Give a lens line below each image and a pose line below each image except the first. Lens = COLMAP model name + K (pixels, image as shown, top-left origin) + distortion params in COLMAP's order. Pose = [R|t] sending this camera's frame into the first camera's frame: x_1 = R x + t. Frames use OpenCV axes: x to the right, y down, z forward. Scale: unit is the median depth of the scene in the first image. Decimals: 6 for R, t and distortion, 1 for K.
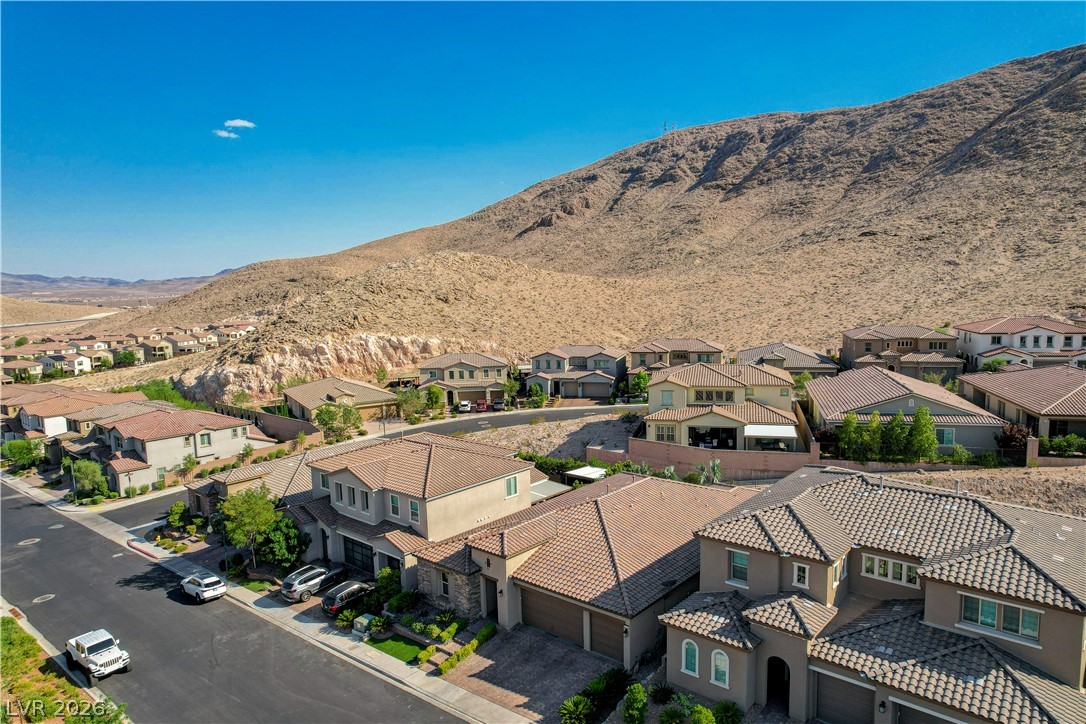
lens RADIAL K [[695.4, 0, 543.3], [0, 695.4, 369.0], [0, 0, 1]] dist [-0.079319, 0.071274]
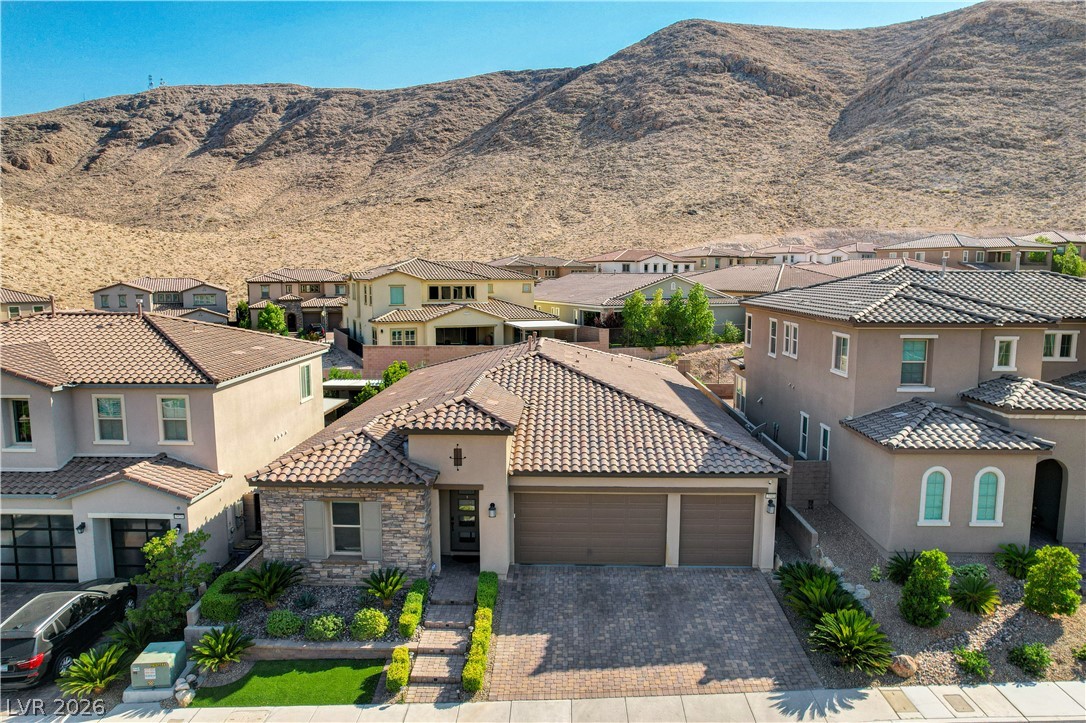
lens RADIAL K [[726.5, 0, 541.5], [0, 726.5, 367.0], [0, 0, 1]] dist [-0.084616, 0.084998]
pose [[0.777604, -0.053433, 0.626480, -0.045901], [0.054054, 0.998375, 0.018058, 0.027092], [-0.626427, 0.019822, 0.779228, 0.071657]]
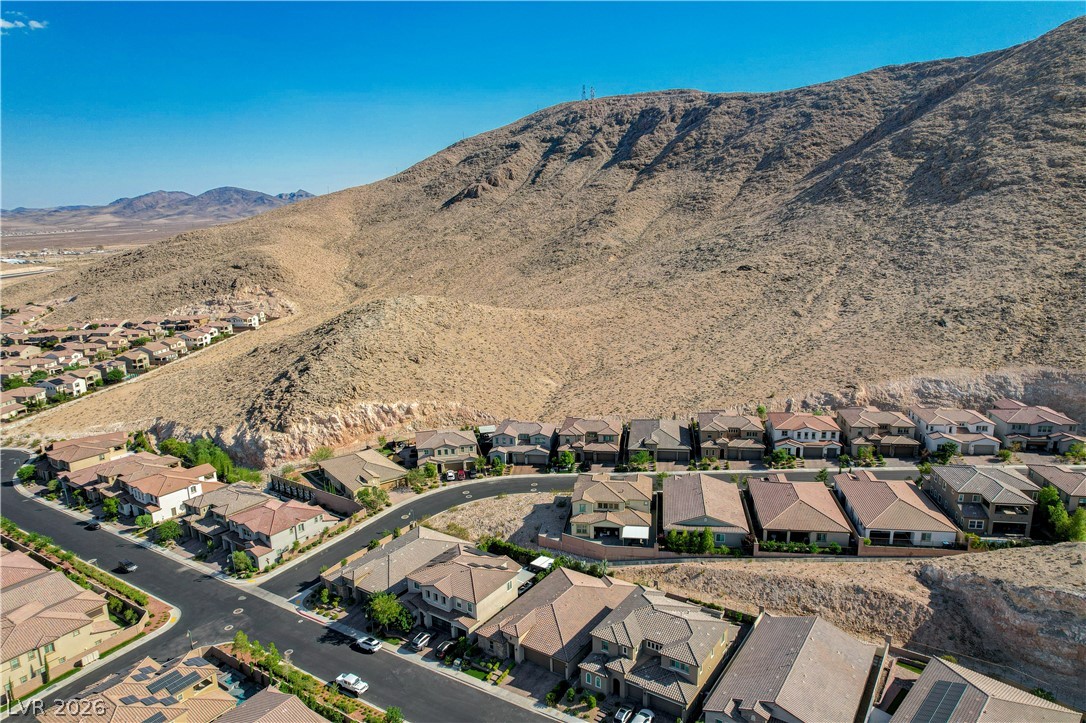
lens RADIAL K [[695.4, 0, 543.3], [0, 695.4, 368.5], [0, 0, 1]] dist [-0.079319, 0.071274]
pose [[0.993398, -0.022510, 0.112492, -0.028505], [0.010809, 0.994564, 0.103564, -0.122398], [-0.114212, -0.101665, 0.988241, -0.177907]]
